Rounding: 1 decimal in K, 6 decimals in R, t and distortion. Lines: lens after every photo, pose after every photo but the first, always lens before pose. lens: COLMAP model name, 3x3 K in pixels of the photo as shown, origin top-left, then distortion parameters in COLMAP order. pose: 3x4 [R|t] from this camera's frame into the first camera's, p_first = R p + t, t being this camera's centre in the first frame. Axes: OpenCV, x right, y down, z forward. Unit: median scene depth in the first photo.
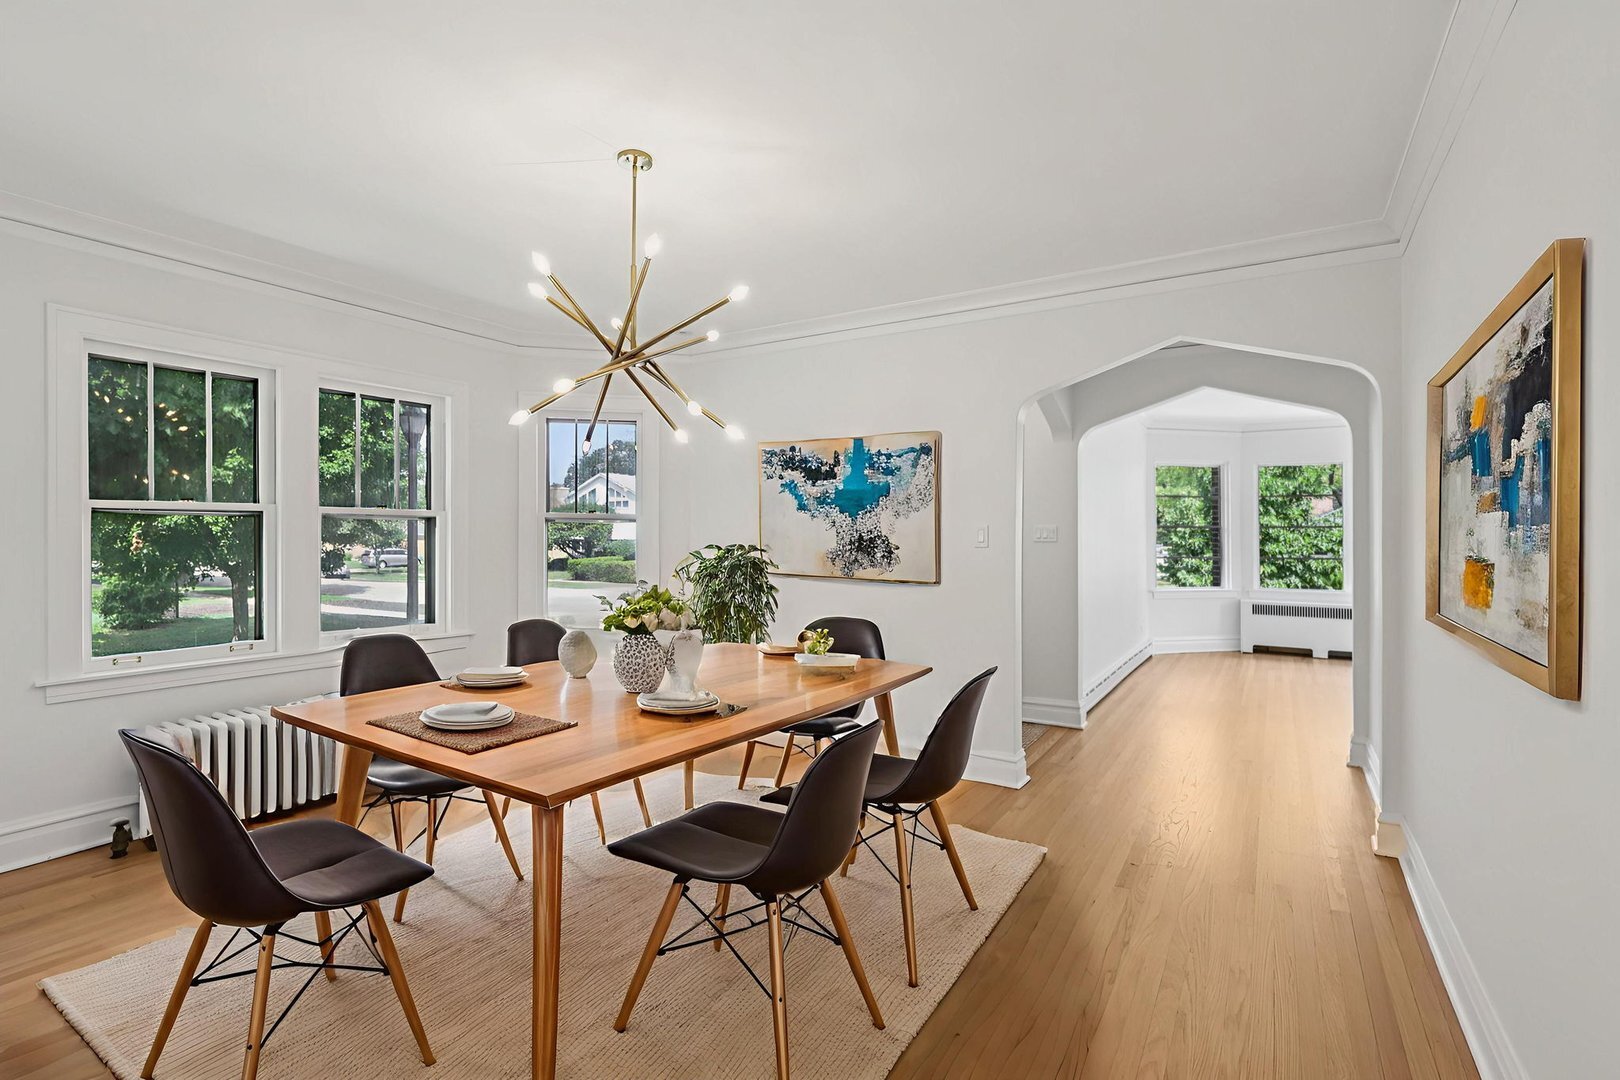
lens RADIAL K [[749.7, 0, 812.5], [0, 749.7, 524.0], [0, 0, 1]] dist [-0.000360, 0.000005]
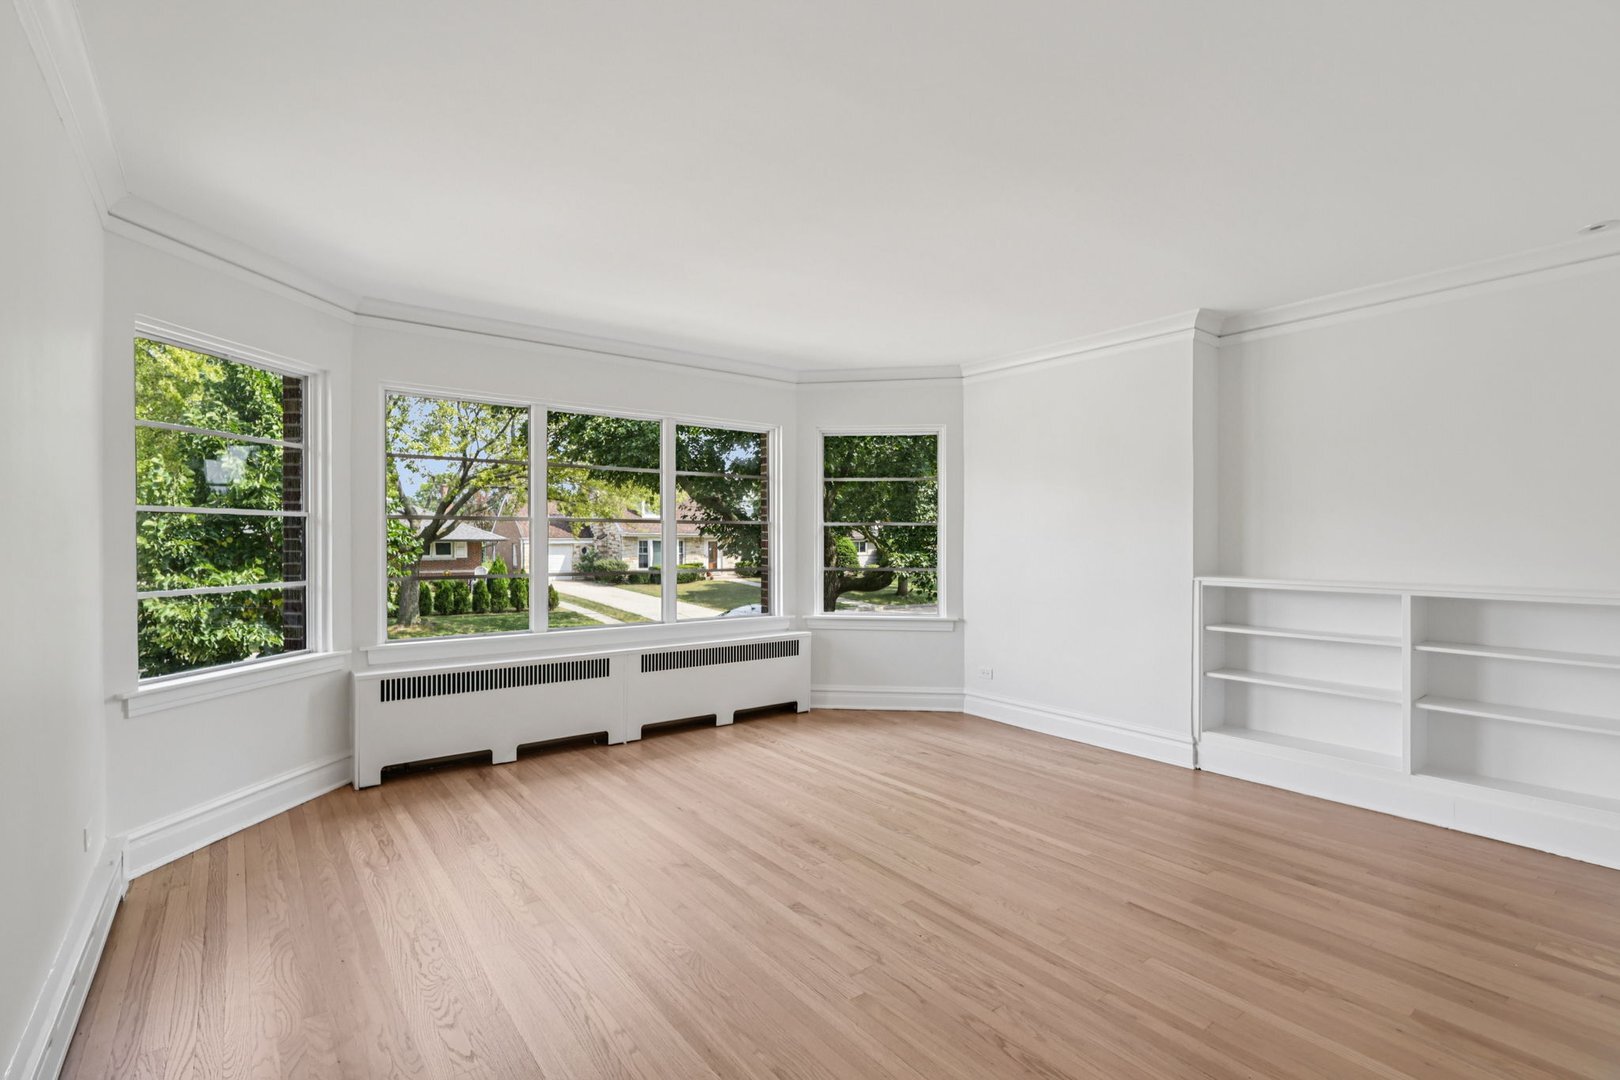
lens RADIAL K [[749.7, 0, 804.8], [0, 749.7, 541.3], [0, 0, 1]] dist [-0.000360, 0.000005]
pose [[0.360579, -0.008593, 0.932689, 0.203712], [-0.013458, 0.999806, 0.014414, 0.007517], [-0.932631, -0.017750, 0.360393, 0.484818]]
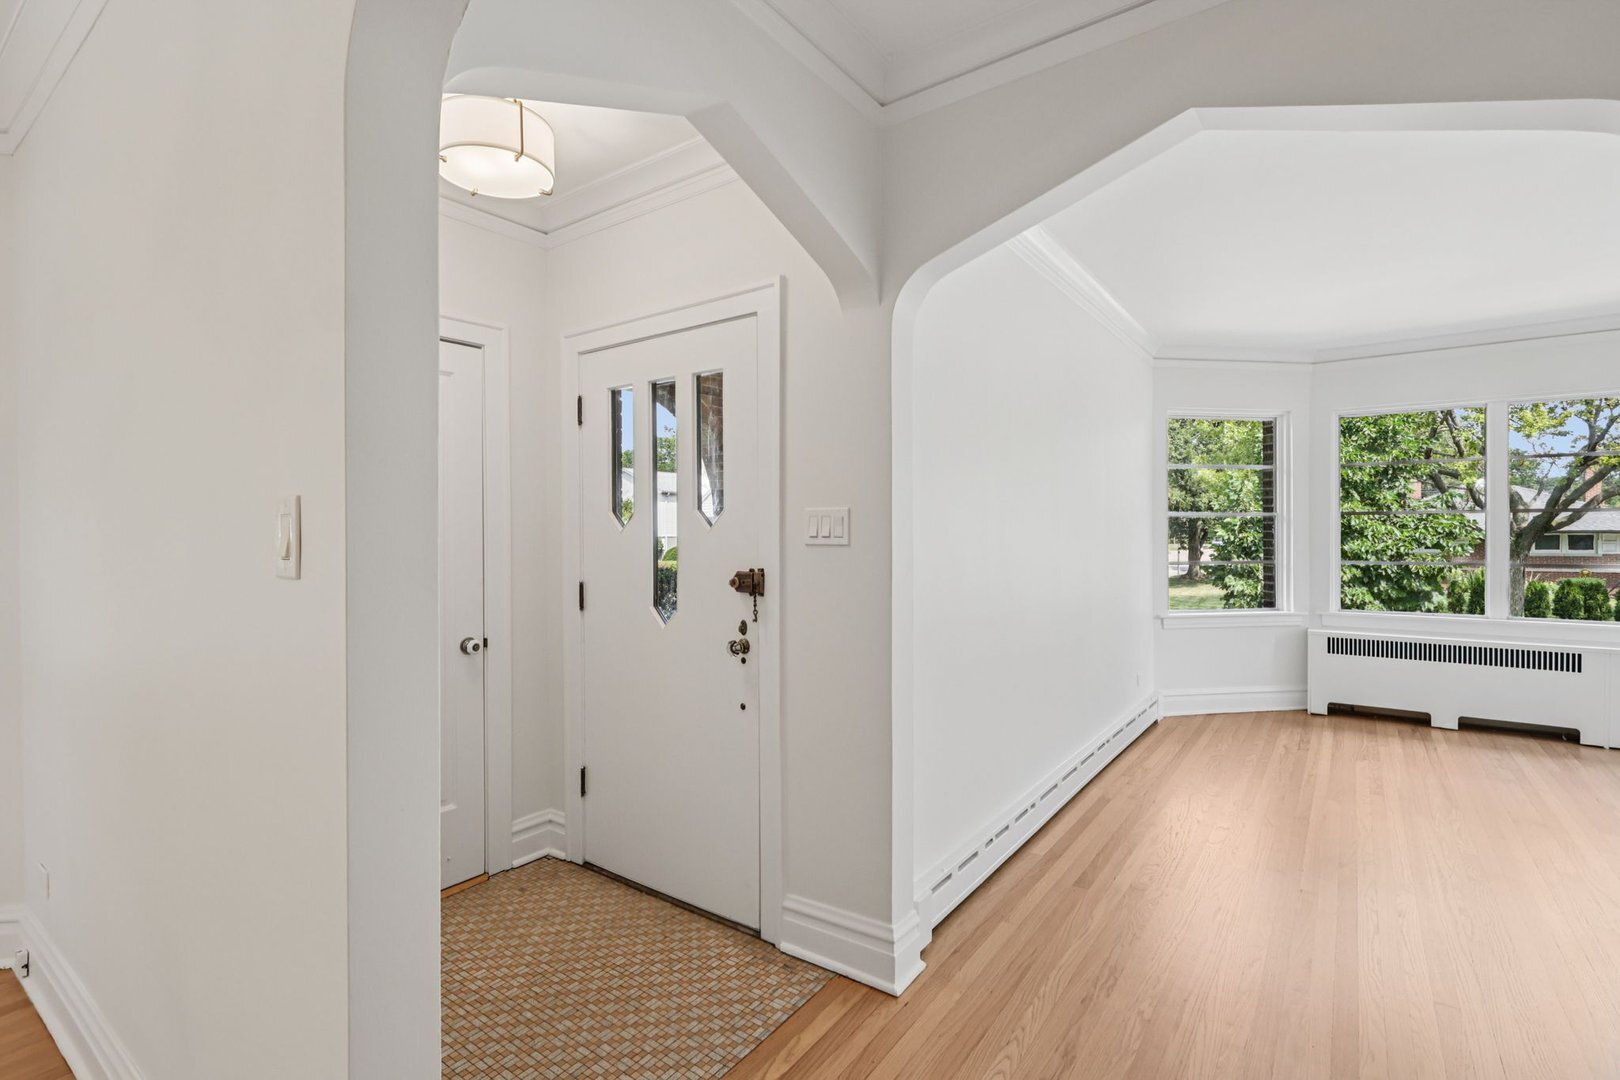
lens RADIAL K [[749.7, 0, 797.0], [0, 749.7, 543.0], [0, 0, 1]] dist [-0.000360, 0.000005]
pose [[0.996418, -0.008357, -0.084150, 0.164758], [0.010830, 0.999521, 0.028978, 0.004141], [0.083868, -0.029786, 0.996032, 0.282982]]
